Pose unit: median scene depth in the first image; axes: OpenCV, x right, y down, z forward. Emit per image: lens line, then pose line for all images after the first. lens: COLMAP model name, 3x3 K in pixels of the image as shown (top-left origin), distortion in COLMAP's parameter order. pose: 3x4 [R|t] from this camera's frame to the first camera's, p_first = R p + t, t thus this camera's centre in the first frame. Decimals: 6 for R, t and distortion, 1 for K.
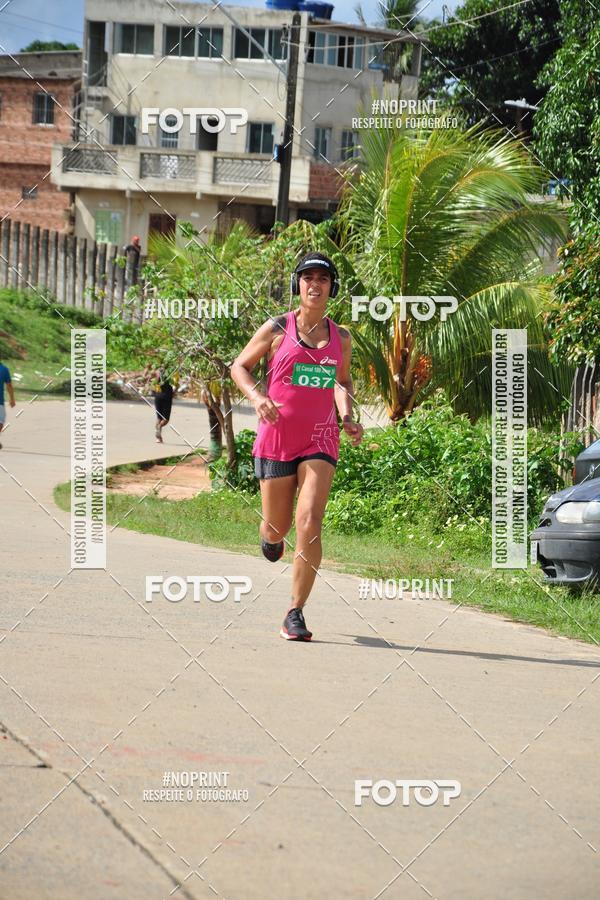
lens RADIAL K [[4250.2, 0, 297.1], [0, 4250.2, 435.3], [0, 0, 1]] dist [2.407450, 1.481791]
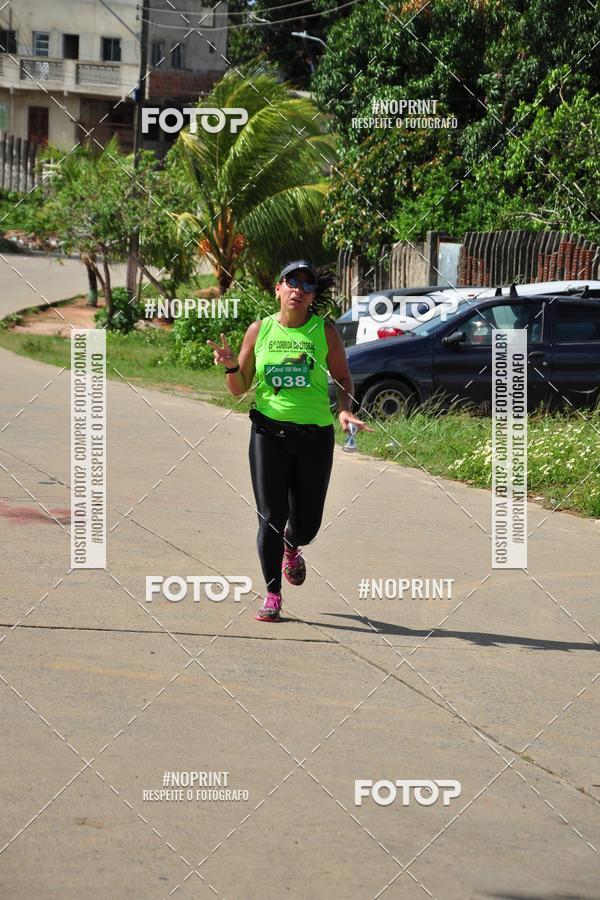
lens RADIAL K [[6047.4, 0, 300.0], [0, 6047.4, 450.0], [0, 0, 1]] dist [5.154542, 60.597161]
pose [[0.998942, -0.009249, 0.045044, -0.038153], [0.006406, 0.998002, 0.062864, -0.066090], [-0.045535, -0.062509, 0.997005, -0.942396]]
